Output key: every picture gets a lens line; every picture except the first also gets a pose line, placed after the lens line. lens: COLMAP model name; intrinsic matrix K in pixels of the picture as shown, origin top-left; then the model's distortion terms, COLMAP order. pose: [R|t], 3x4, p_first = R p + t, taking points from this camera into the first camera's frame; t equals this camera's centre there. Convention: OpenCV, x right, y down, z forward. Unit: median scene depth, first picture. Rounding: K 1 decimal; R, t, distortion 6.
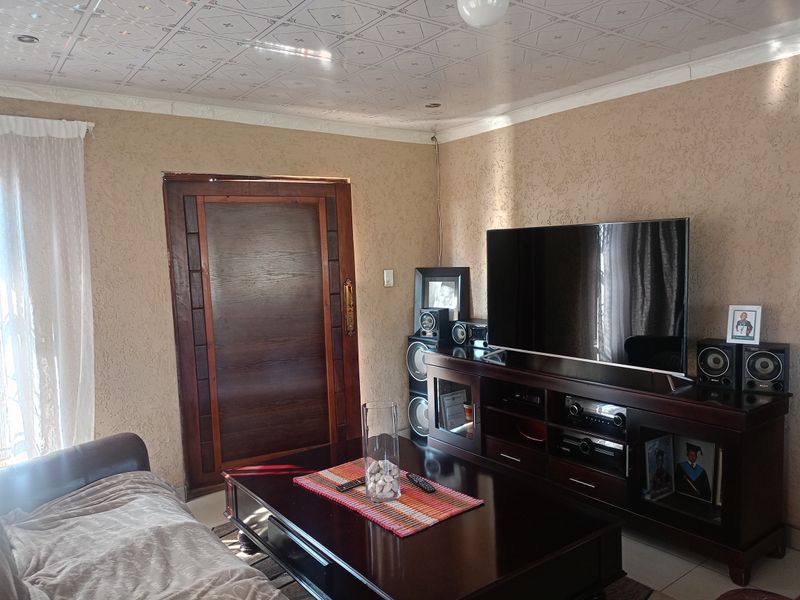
lens RADIAL K [[578.2, 0, 401.9], [0, 578.2, 303.4], [0, 0, 1]] dist [-0.002022, -0.006715]
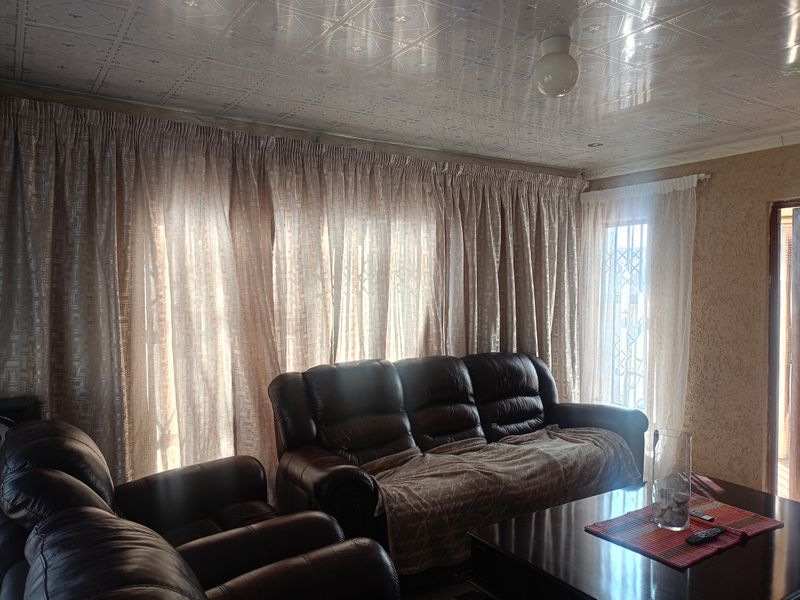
lens RADIAL K [[578.2, 0, 401.4], [0, 578.2, 303.5], [0, 0, 1]] dist [-0.002022, -0.006715]
pose [[-0.059281, 0.072398, -0.995612, 0.693107], [-0.083790, 0.993486, 0.077233, -0.064443], [0.994719, 0.088000, -0.052829, 0.385963]]
